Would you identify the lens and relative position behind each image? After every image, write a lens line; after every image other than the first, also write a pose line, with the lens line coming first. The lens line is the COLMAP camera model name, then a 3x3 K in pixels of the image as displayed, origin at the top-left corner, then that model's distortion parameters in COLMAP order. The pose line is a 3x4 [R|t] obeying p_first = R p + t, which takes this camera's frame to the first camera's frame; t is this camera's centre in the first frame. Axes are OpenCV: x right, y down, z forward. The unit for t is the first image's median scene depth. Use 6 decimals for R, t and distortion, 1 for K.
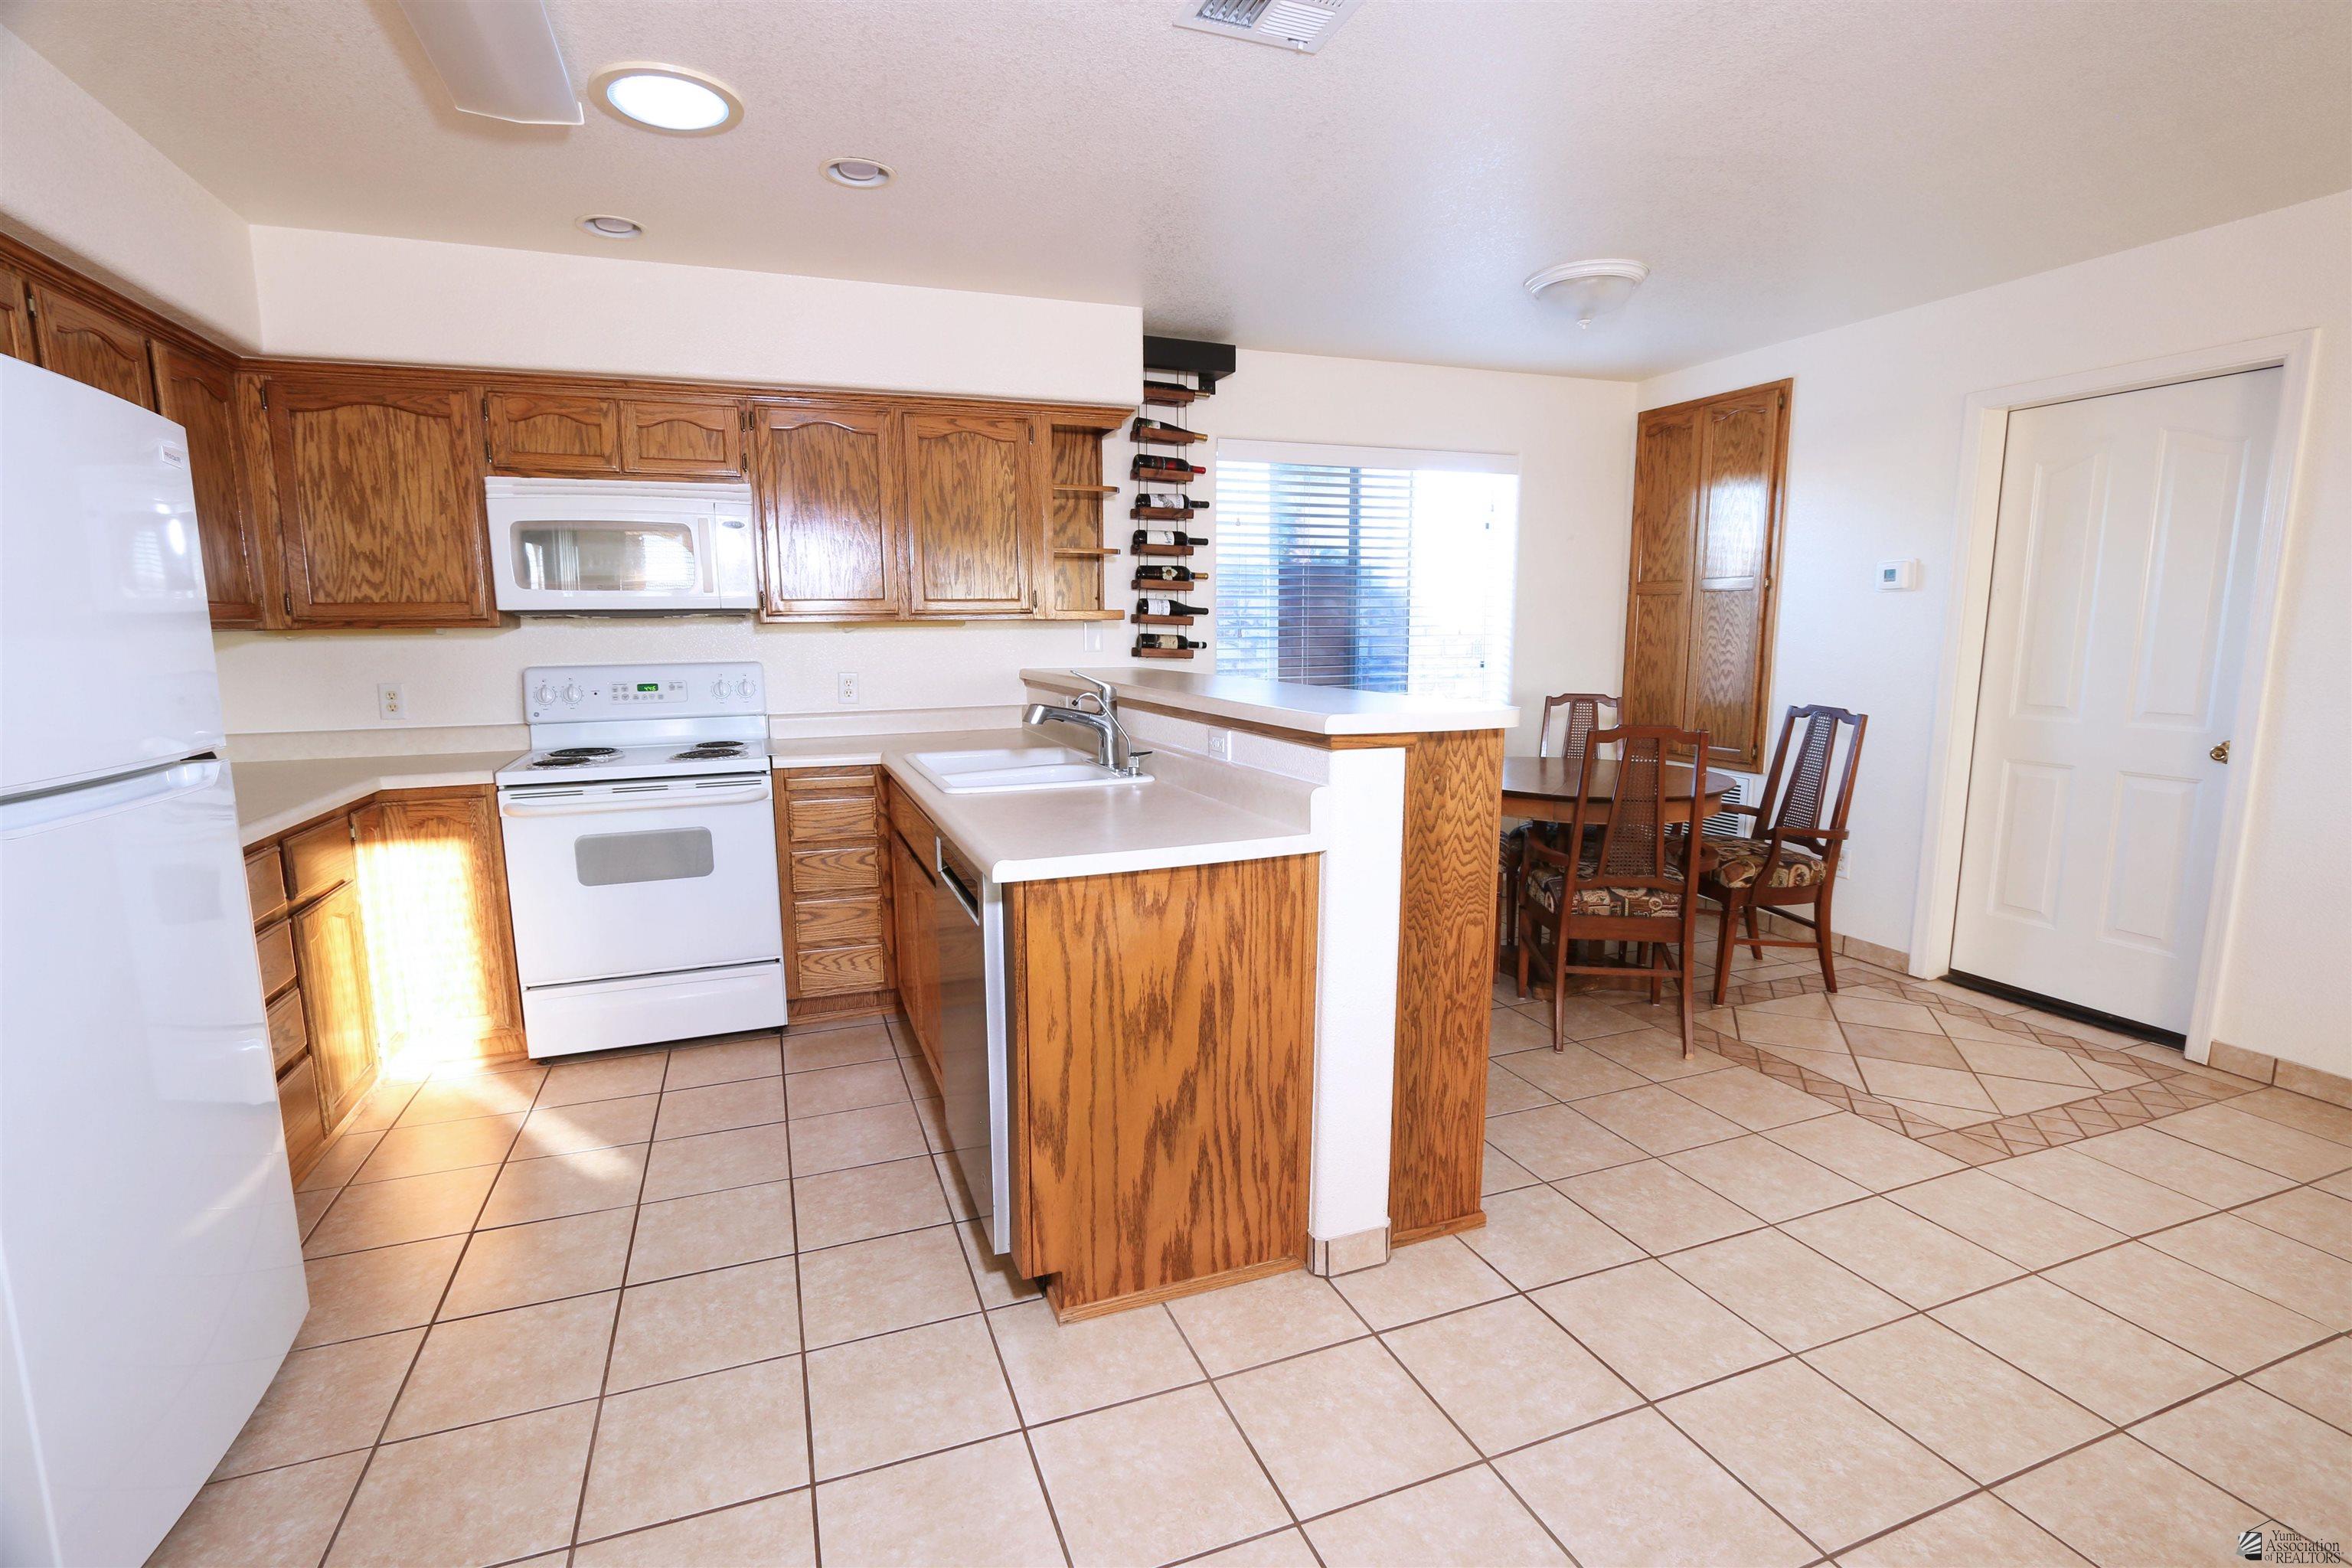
lens RADIAL K [[1095.8, 0, 1176.0], [0, 1095.8, 784.0], [0, 0, 1]] dist [-0.002795, 0.000402]
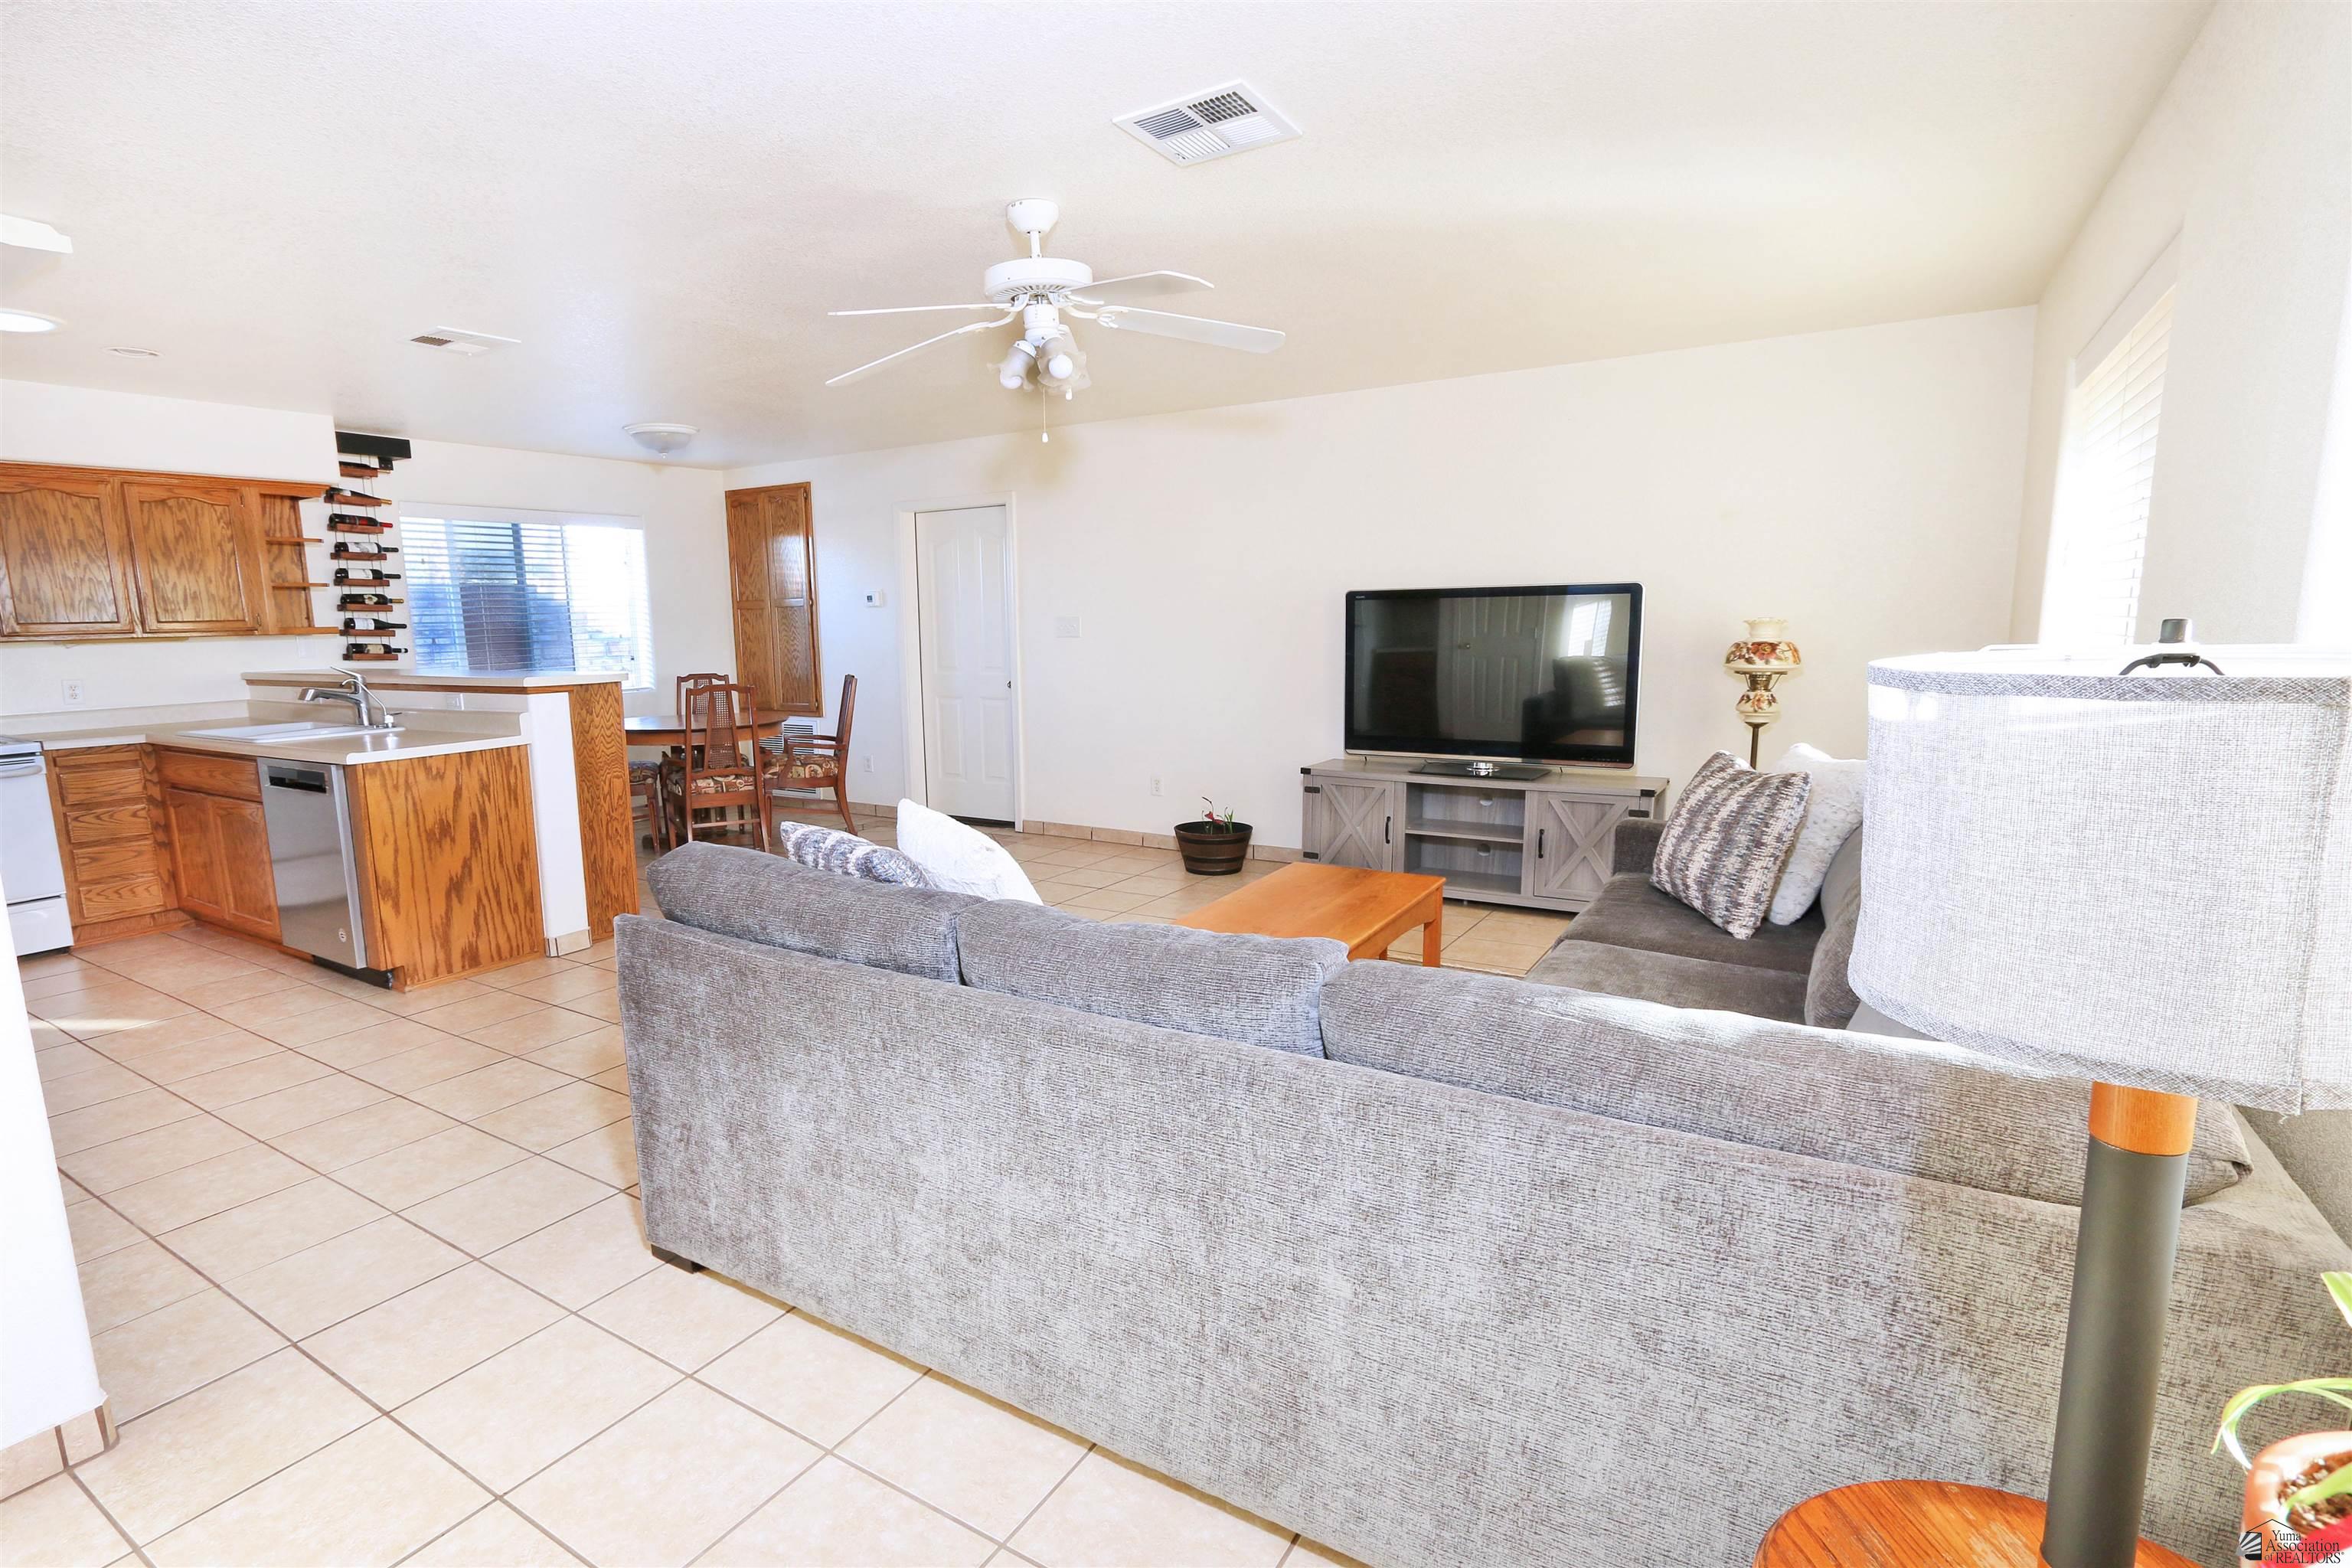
lens RADIAL K [[1044.6, 0, 1165.5], [0, 1044.6, 758.4], [0, 0, 1]] dist [-0.001297, 0.000501]
pose [[0.758626, -0.099455, 0.643891, -0.145173], [0.111363, 0.993531, 0.022253, 0.114404], [-0.641938, 0.054824, 0.764794, -0.817933]]
